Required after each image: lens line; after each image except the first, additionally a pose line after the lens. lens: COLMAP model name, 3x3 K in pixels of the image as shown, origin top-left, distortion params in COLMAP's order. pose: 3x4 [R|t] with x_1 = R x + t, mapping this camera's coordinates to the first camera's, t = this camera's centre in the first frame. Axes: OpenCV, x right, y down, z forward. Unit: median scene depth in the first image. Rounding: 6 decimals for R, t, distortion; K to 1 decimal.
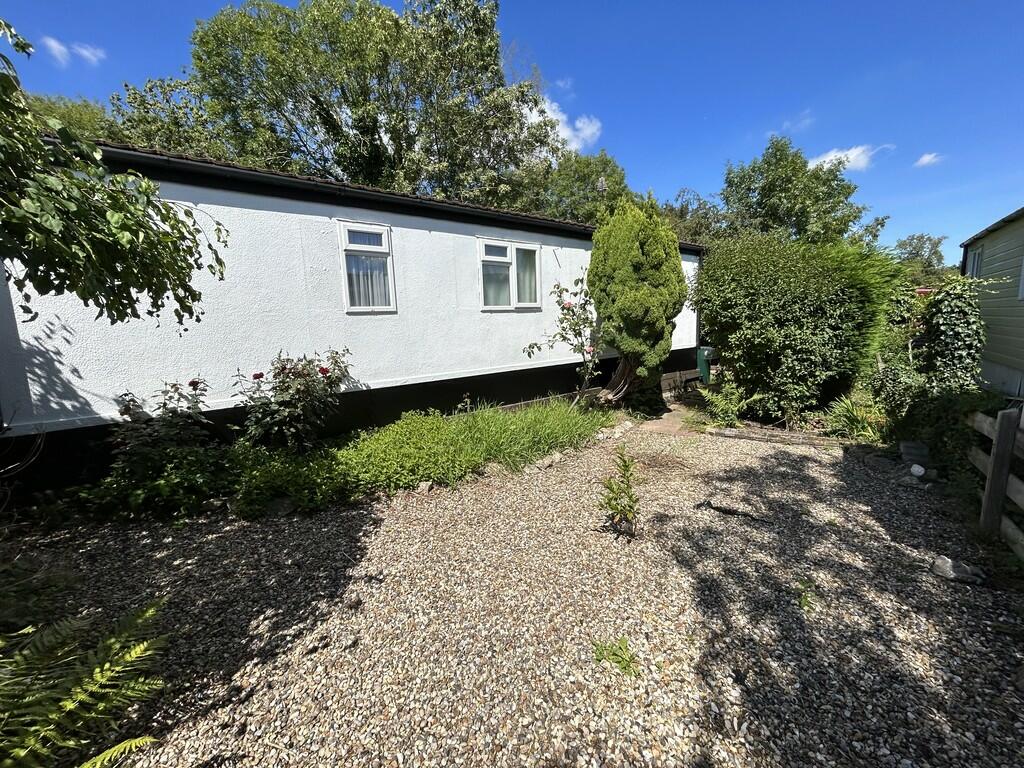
lens RADIAL K [[414.9, 0, 511.4], [0, 414.9, 382.3], [0, 0, 1]] dist [-0.003523, -0.000182]
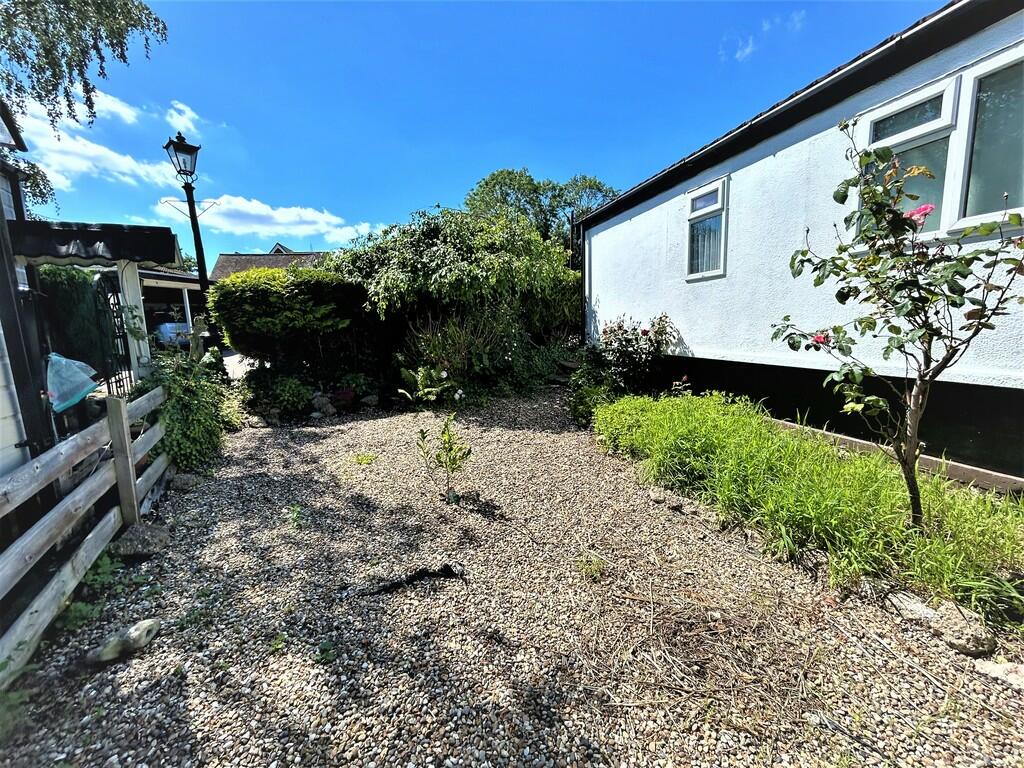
lens RADIAL K [[414.9, 0, 512.0], [0, 414.9, 384.4], [0, 0, 1]] dist [-0.003523, -0.000182]
pose [[-0.389940, 0.183329, -0.902406, 0.758858], [-0.084437, 0.968734, 0.233290, -0.118233], [0.916961, 0.167165, -0.362269, 0.992807]]
